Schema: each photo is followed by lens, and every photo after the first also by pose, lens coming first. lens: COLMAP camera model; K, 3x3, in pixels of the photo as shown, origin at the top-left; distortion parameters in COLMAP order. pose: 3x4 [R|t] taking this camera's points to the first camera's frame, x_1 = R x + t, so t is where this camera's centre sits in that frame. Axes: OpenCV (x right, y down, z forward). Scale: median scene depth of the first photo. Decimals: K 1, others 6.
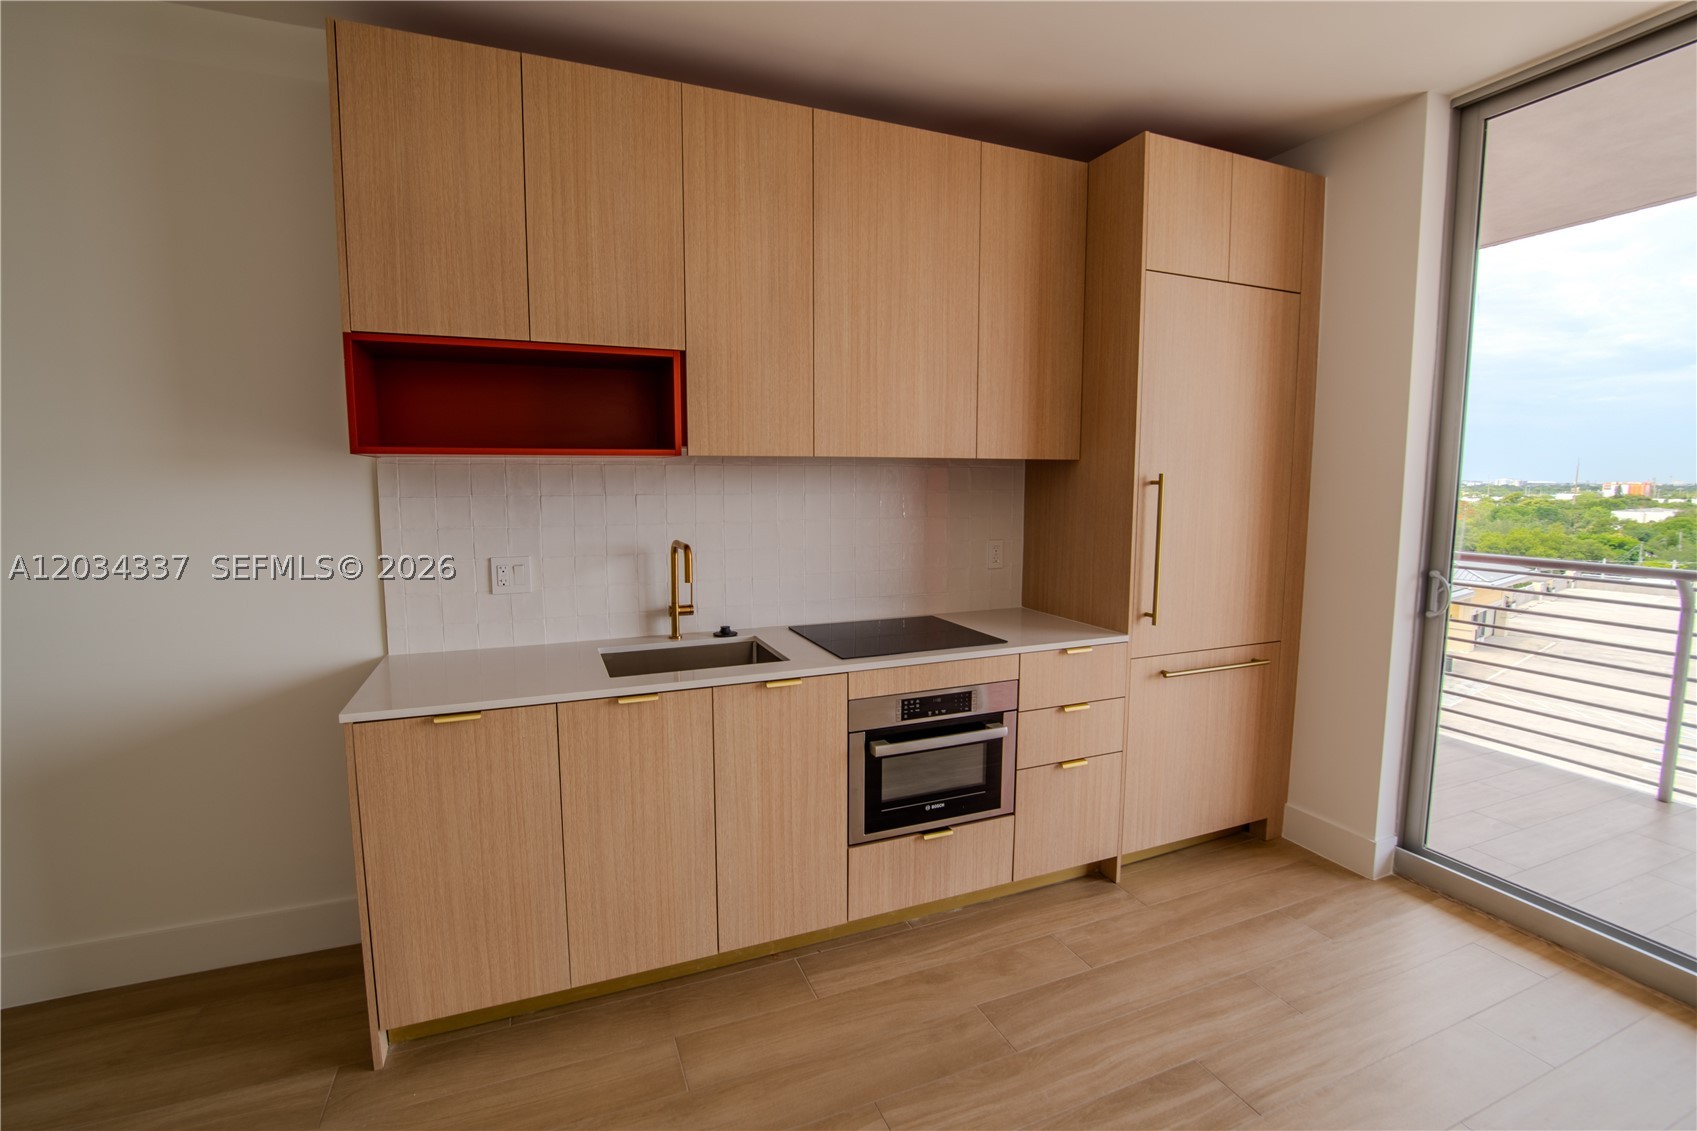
lens RADIAL K [[758.1, 0, 842.2], [0, 758.1, 563.1], [0, 0, 1]] dist [-0.034724, 0.004588]
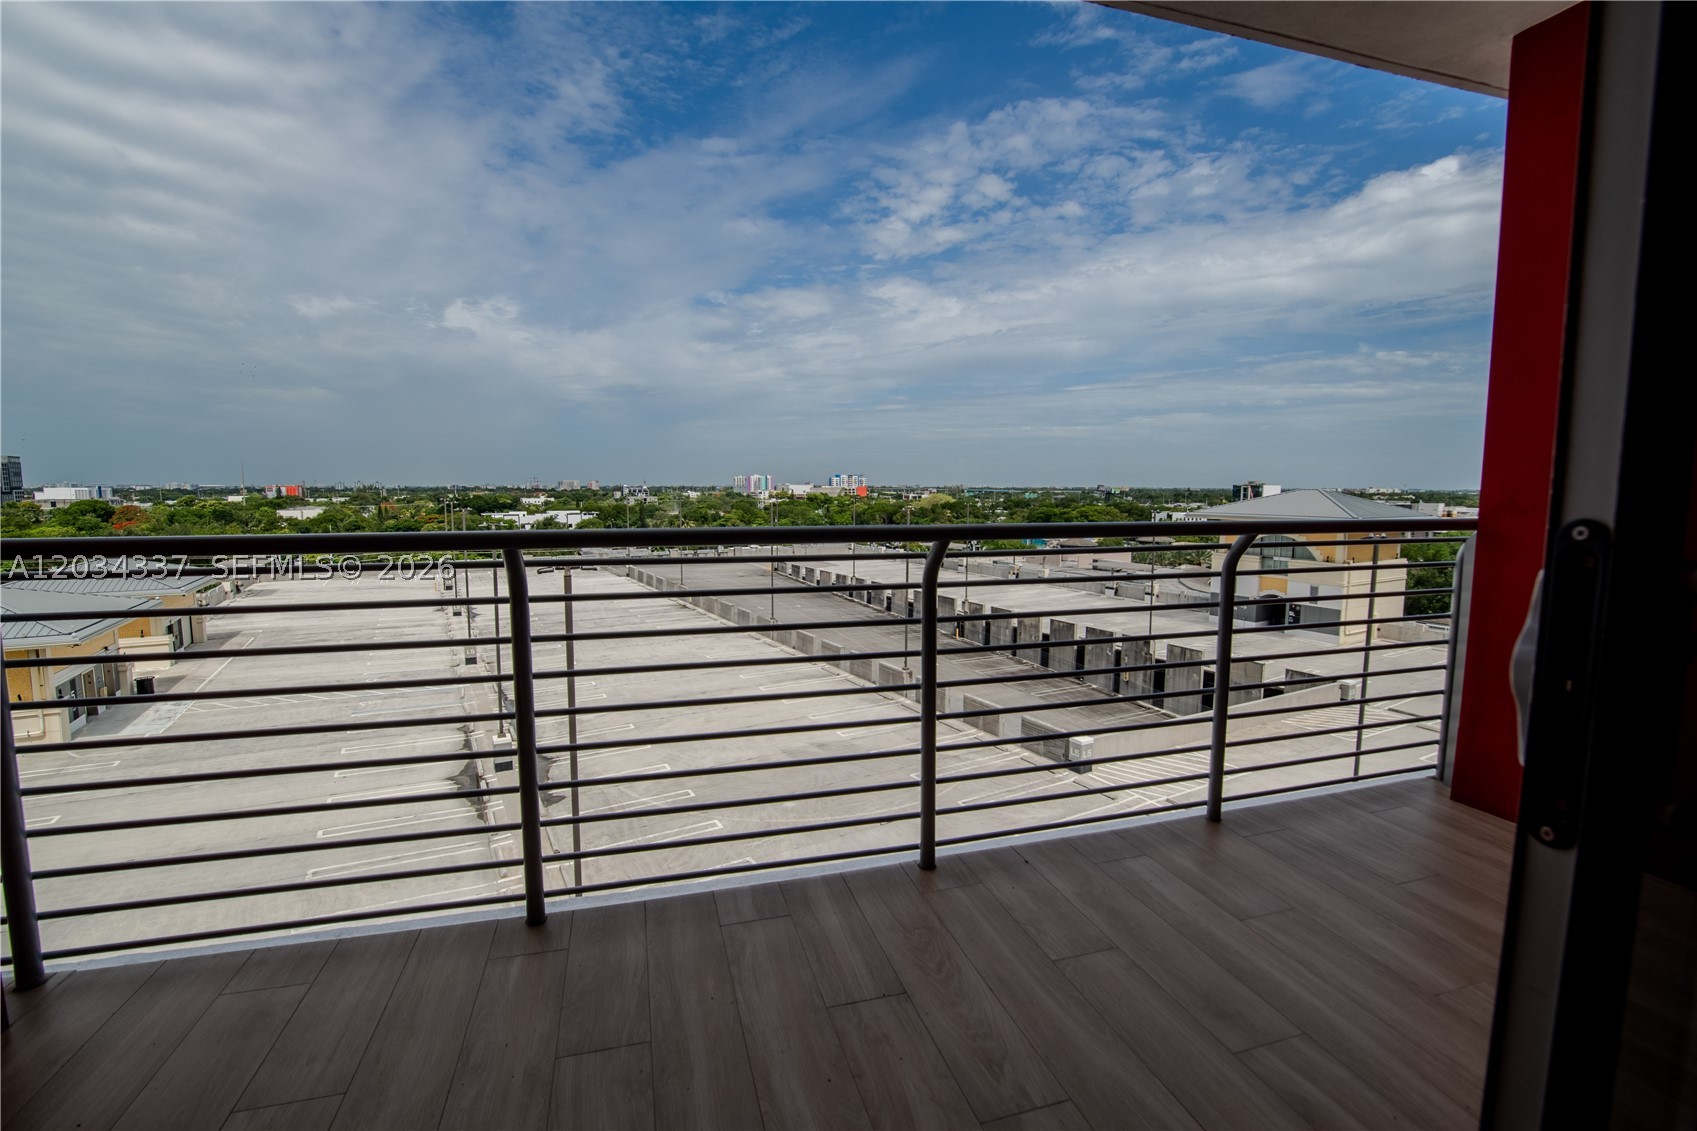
lens RADIAL K [[758.1, 0, 847.8], [0, 758.1, 559.7], [0, 0, 1]] dist [-0.034724, 0.004588]
pose [[0.103988, -0.098176, 0.989721, 0.481185], [0.108506, 0.990296, 0.086832, -0.025910], [-0.988642, 0.098361, 0.113632, 1.025661]]
